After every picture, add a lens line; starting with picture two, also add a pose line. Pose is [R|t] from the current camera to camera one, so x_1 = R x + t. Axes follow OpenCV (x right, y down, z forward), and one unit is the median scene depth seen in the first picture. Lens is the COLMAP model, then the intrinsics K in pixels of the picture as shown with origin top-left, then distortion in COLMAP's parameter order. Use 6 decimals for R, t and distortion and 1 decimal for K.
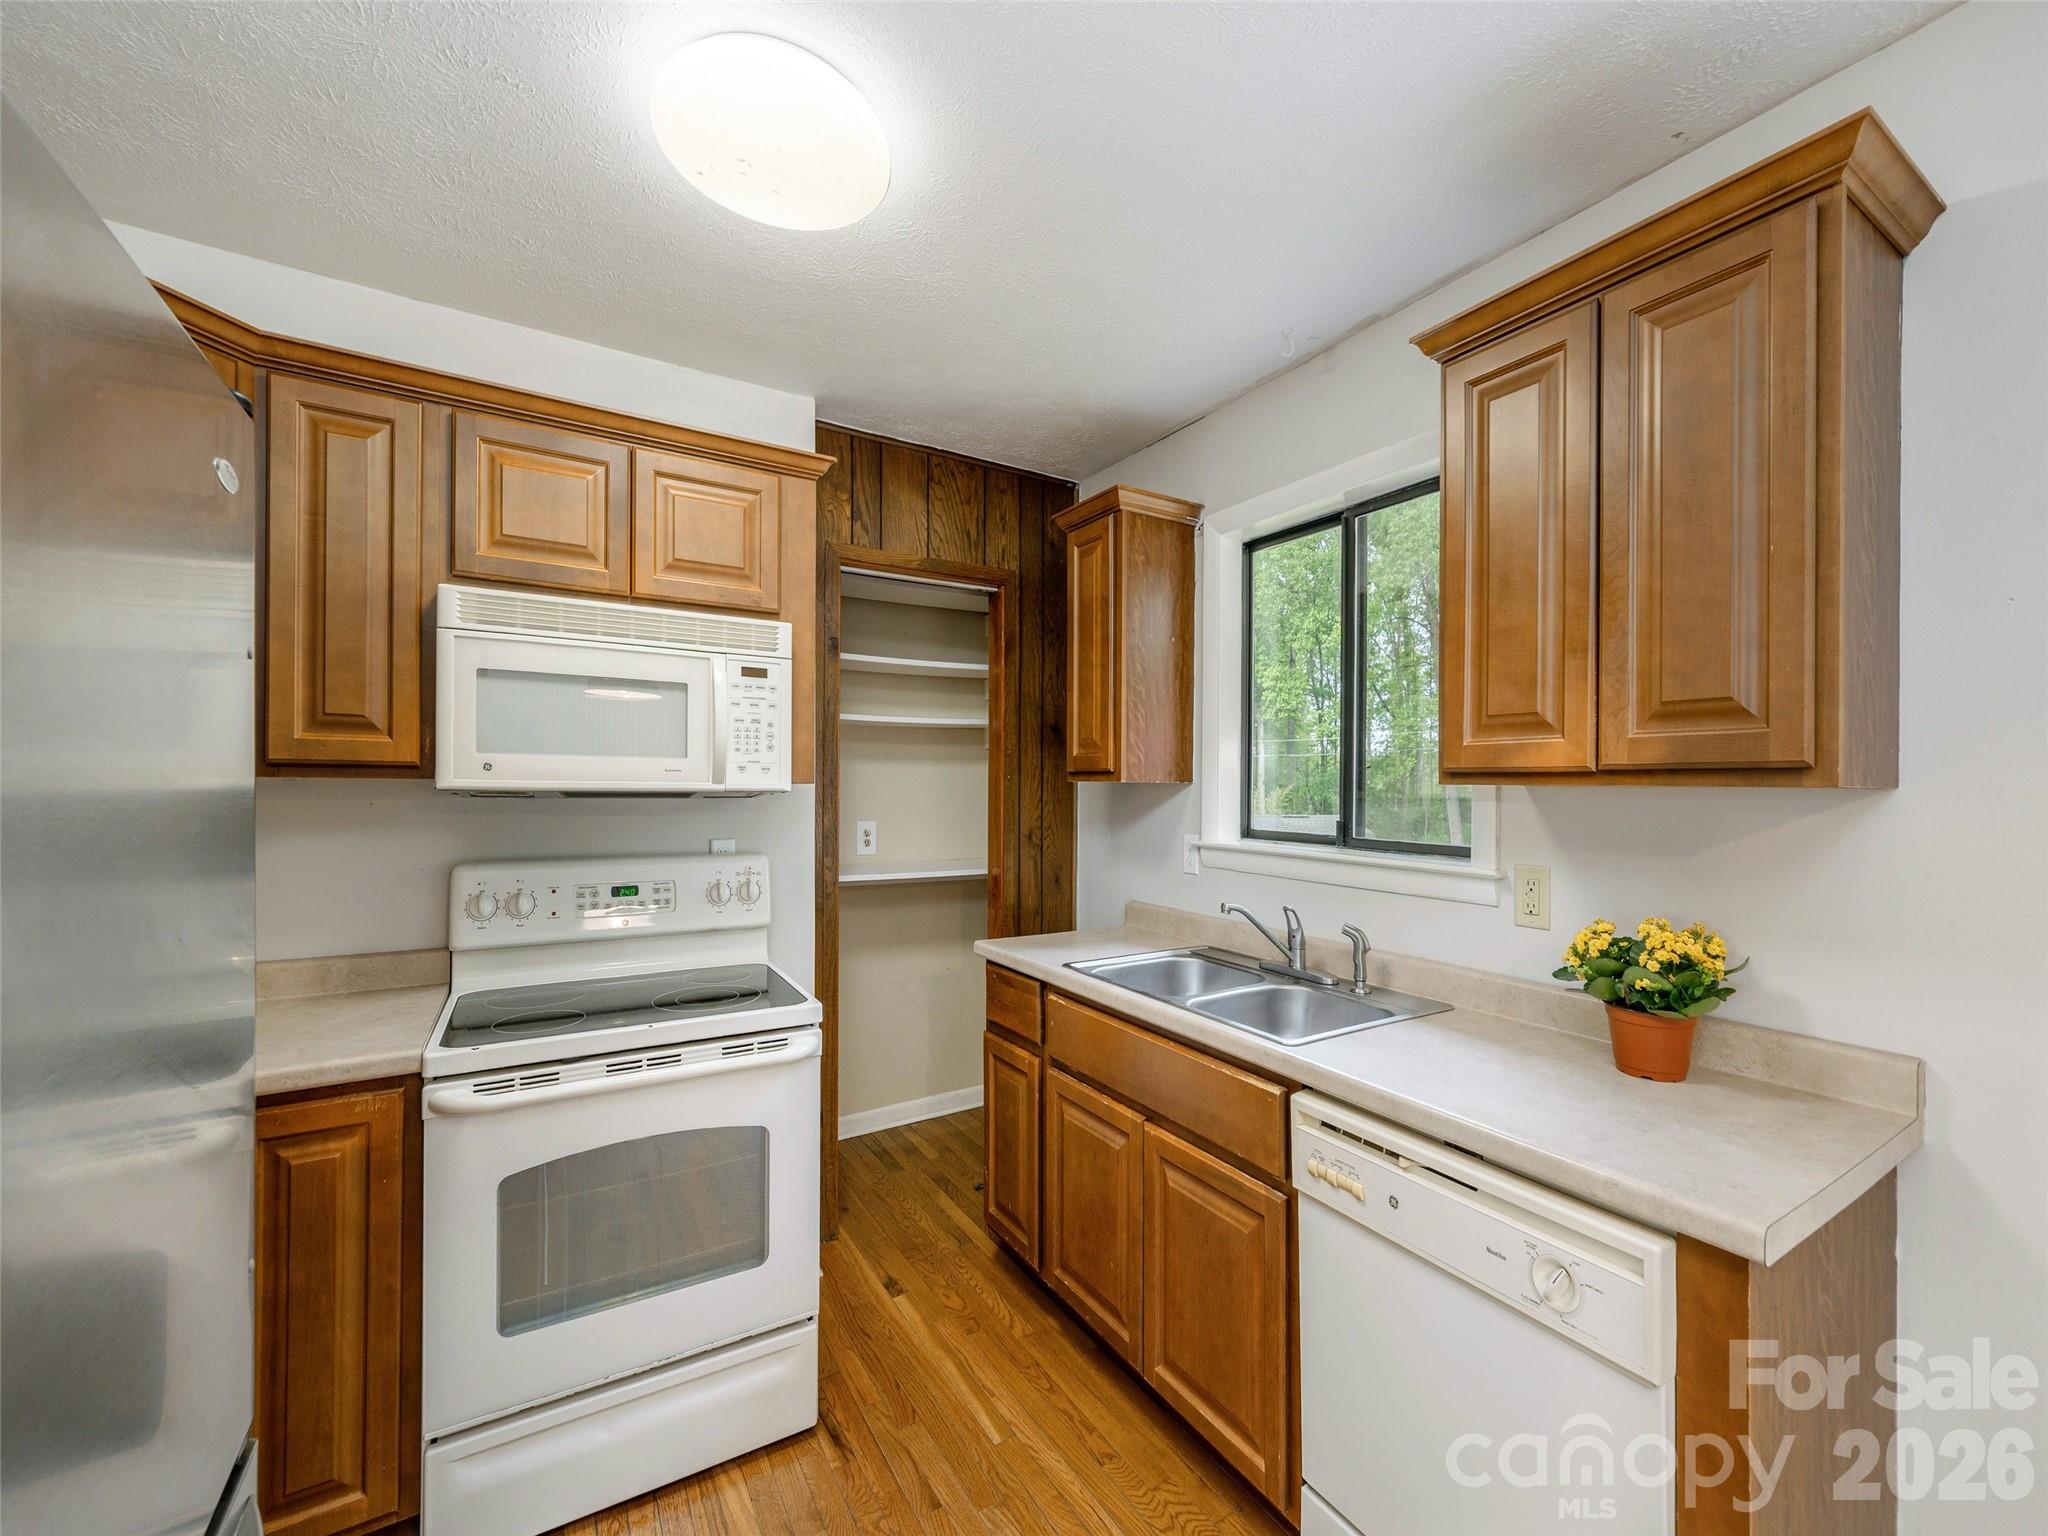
lens RADIAL K [[826.7, 0, 1039.7], [0, 826.7, 788.3], [0, 0, 1]] dist [0.005107, -0.000088]
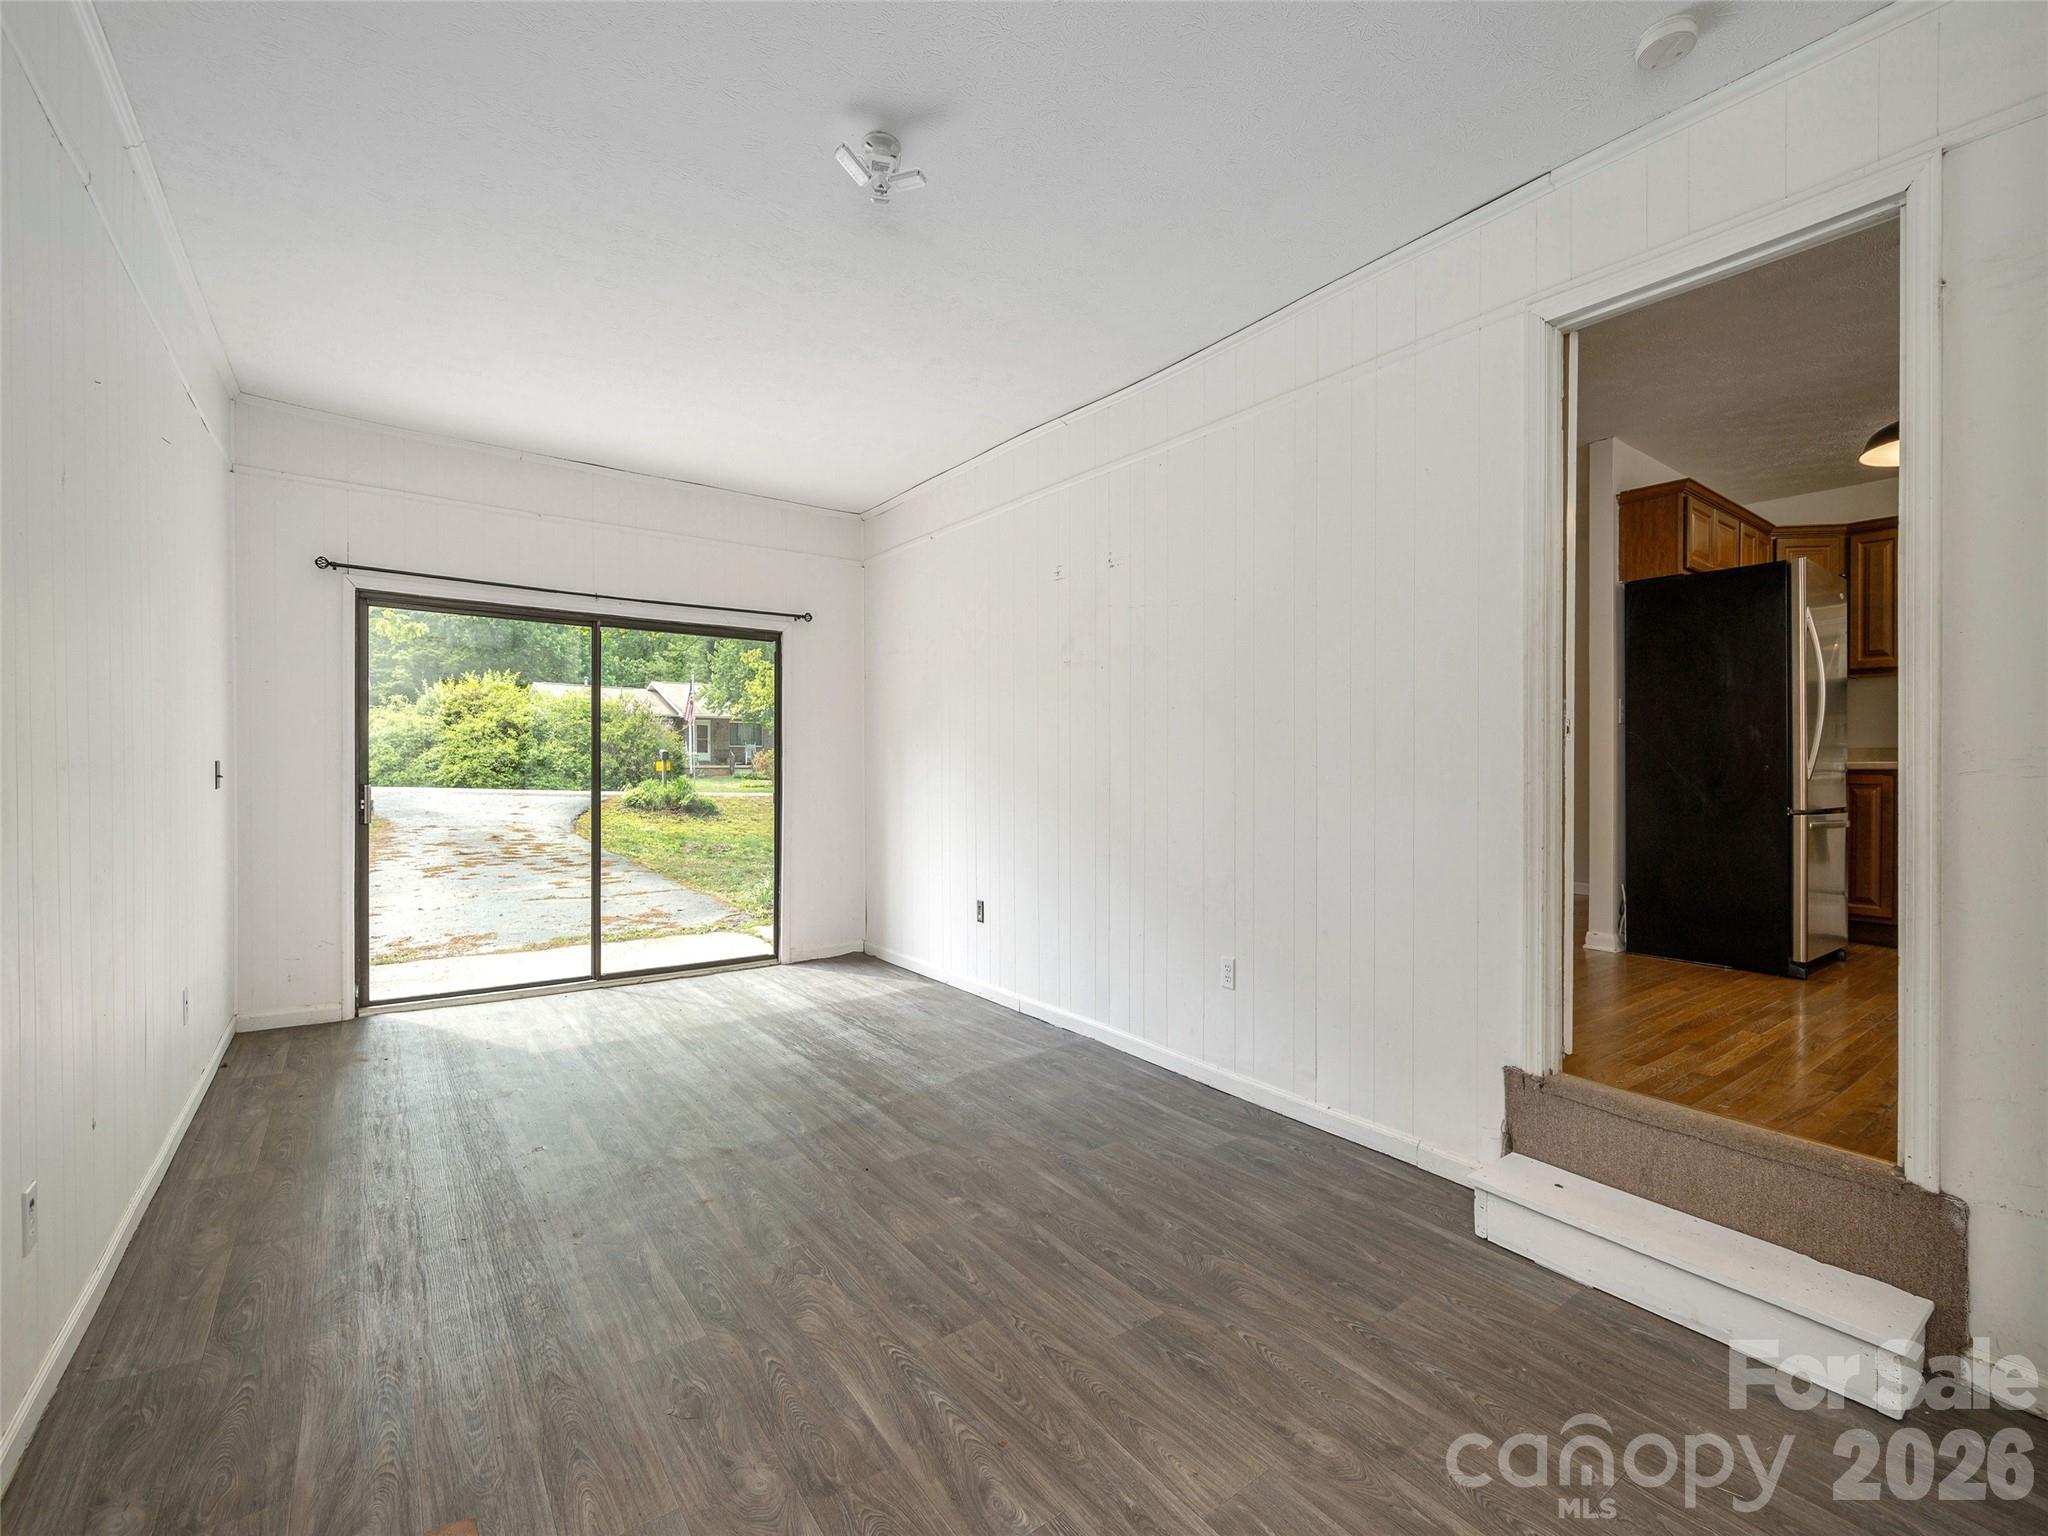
lens RADIAL K [[875.2, 0, 1081.3], [0, 875.2, 771.8], [0, 0, 1]] dist [0.006273, -0.000929]
pose [[0.122497, -0.002804, -0.992465, 1.836953], [-0.011102, 0.999930, -0.004196, 0.375706], [0.992407, 0.011532, 0.122457, -2.089426]]
